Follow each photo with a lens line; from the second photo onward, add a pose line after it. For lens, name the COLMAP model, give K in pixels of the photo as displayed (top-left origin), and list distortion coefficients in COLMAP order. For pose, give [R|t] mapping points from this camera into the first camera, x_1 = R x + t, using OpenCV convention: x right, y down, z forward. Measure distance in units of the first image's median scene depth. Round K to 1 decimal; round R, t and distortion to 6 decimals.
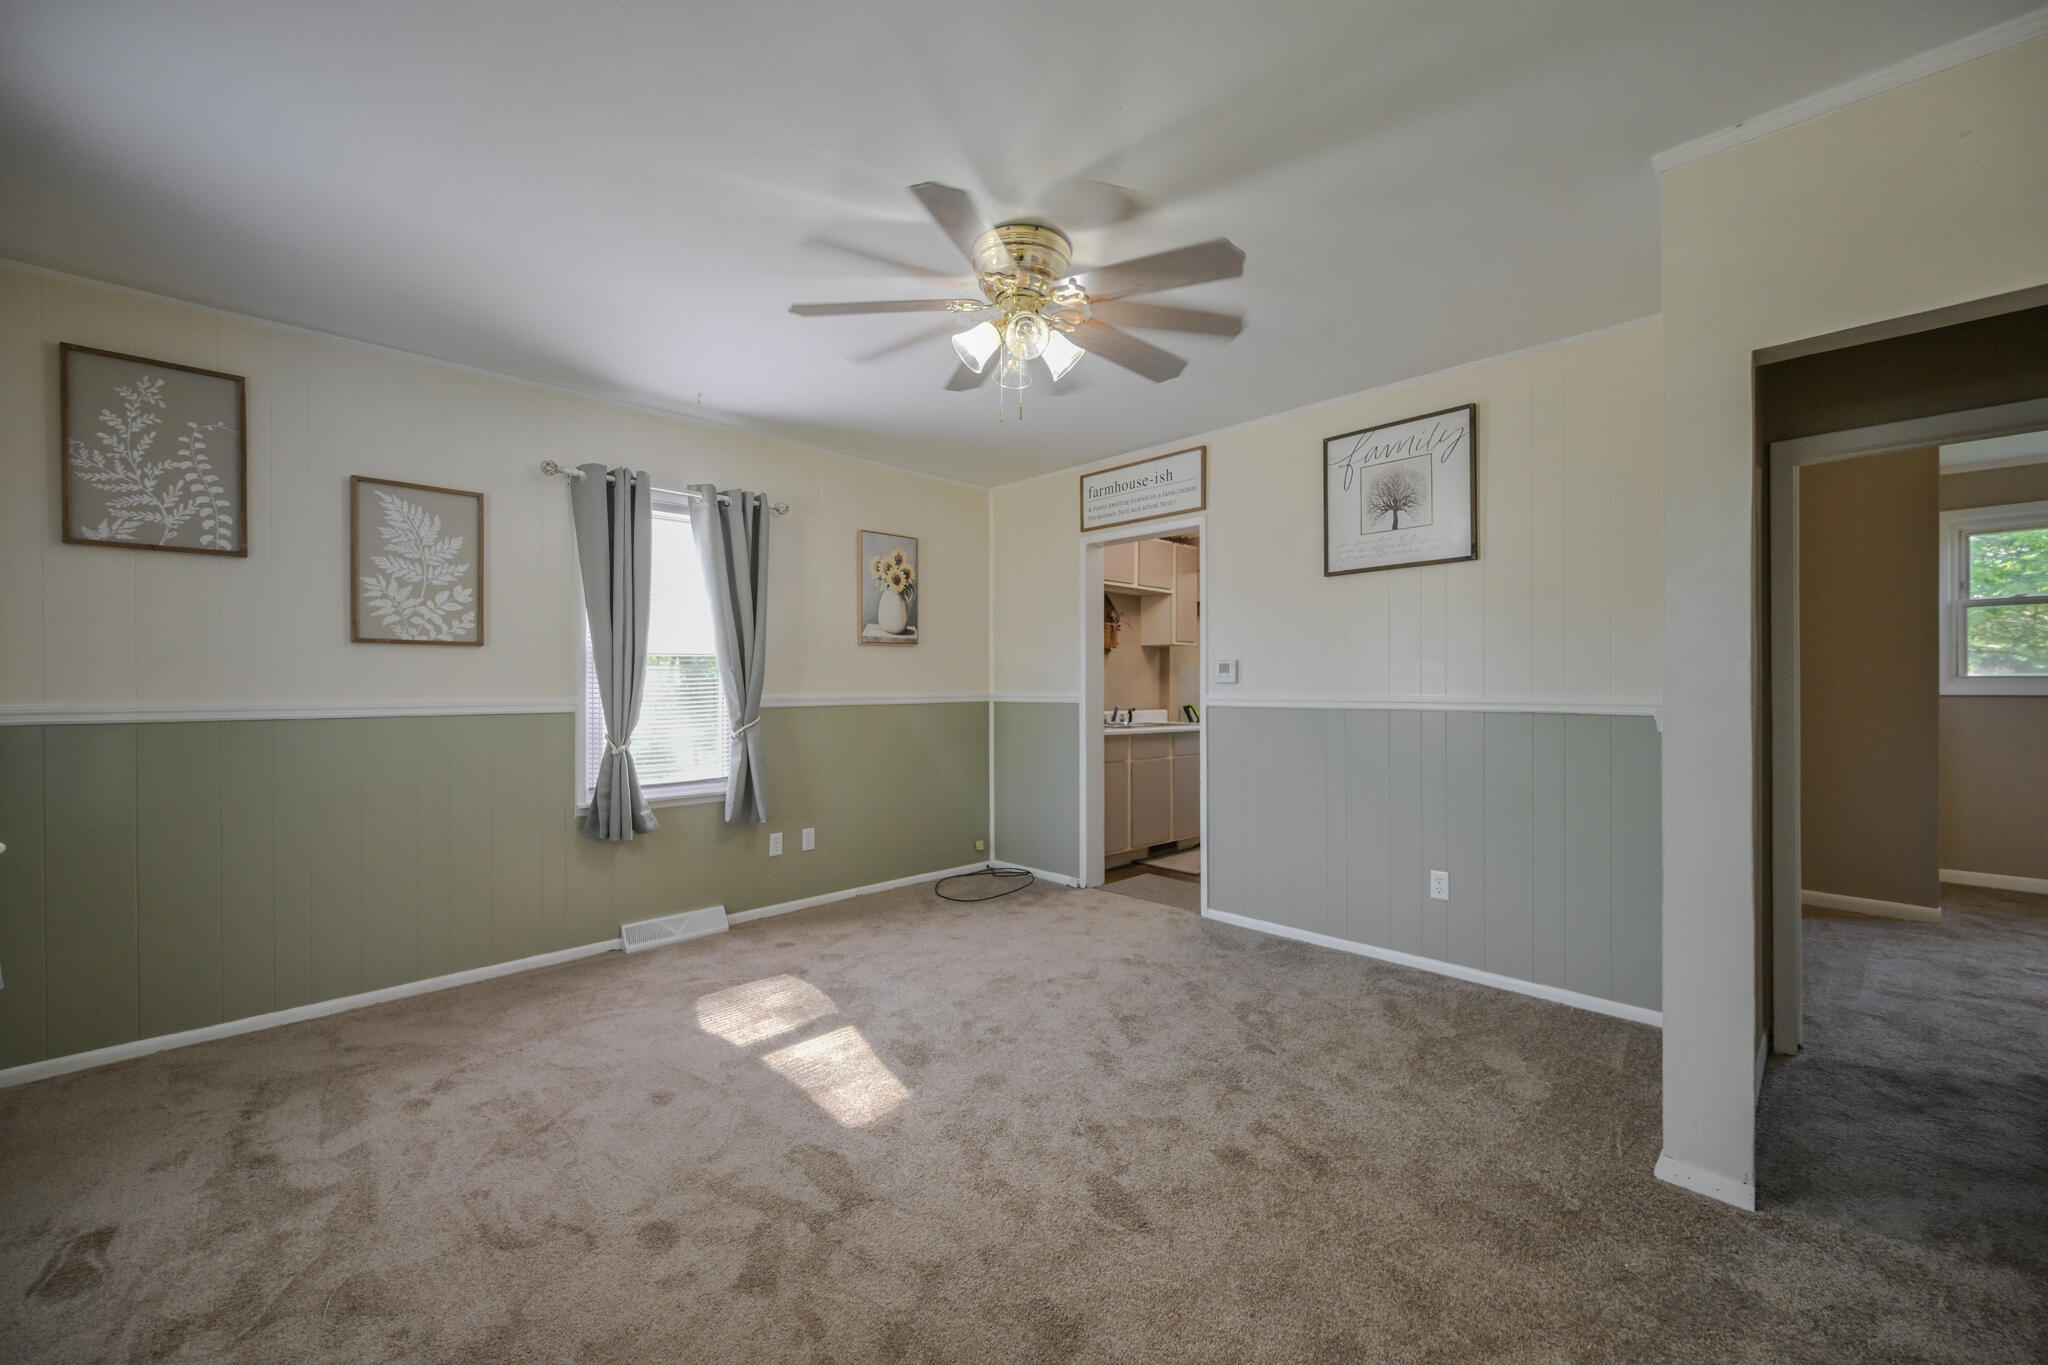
lens RADIAL K [[825.7, 0, 1042.6], [0, 825.7, 683.9], [0, 0, 1]] dist [-0.000039, -0.000108]
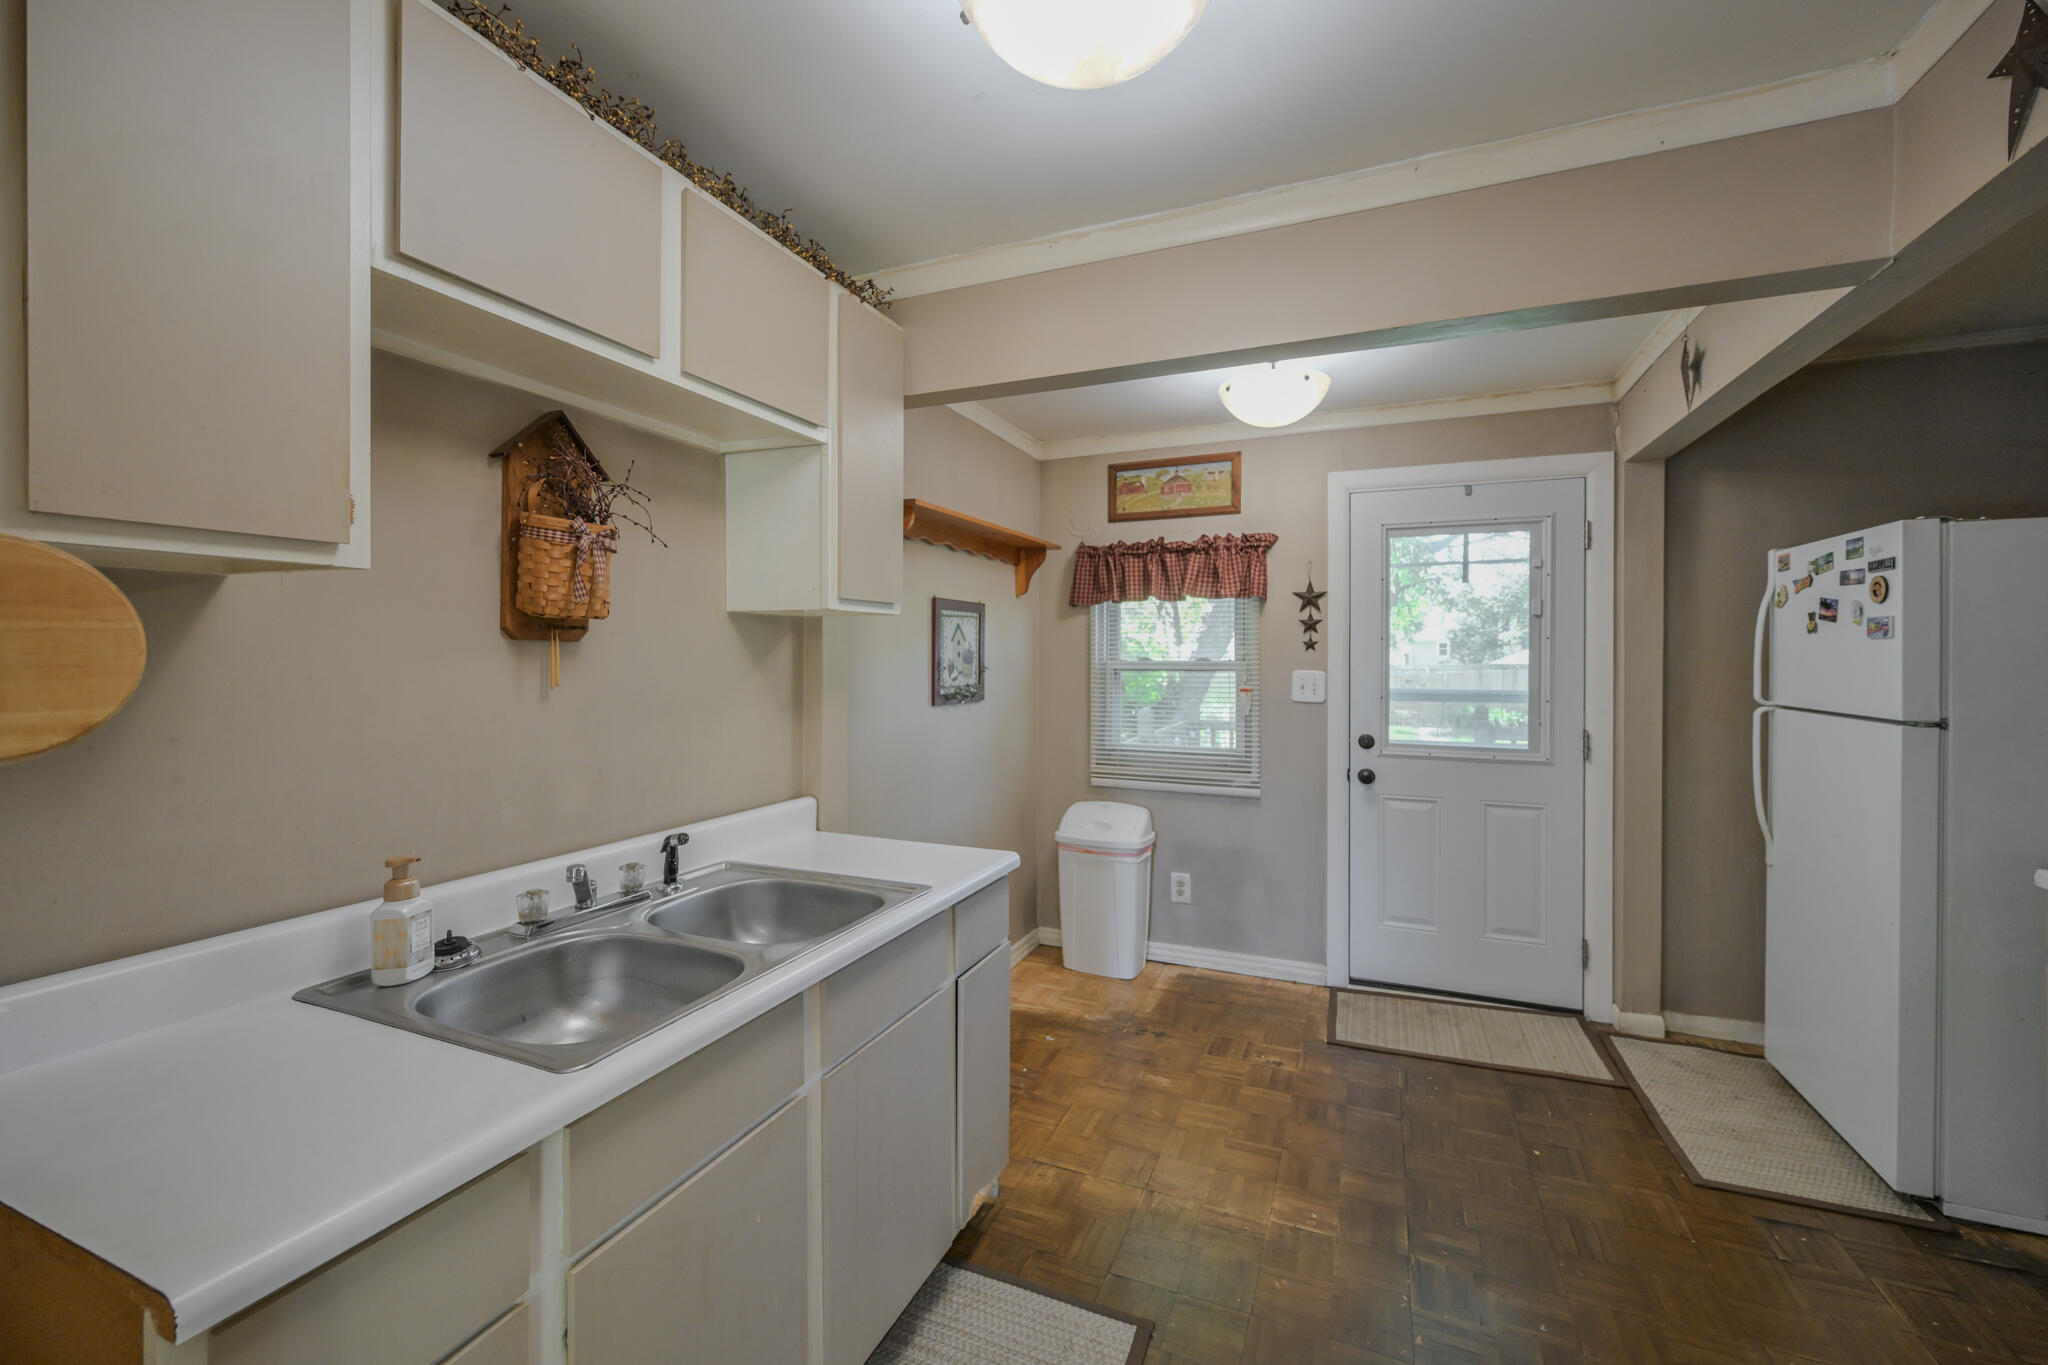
lens RADIAL K [[825.7, 0, 1010.2], [0, 825.7, 653.8], [0, 0, 1]] dist [-0.000039, -0.000108]
pose [[0.933079, 0.008379, 0.359574, 0.199376], [-0.006097, 0.999953, -0.007480, -0.051056], [-0.359620, 0.004787, 0.933087, 1.223091]]
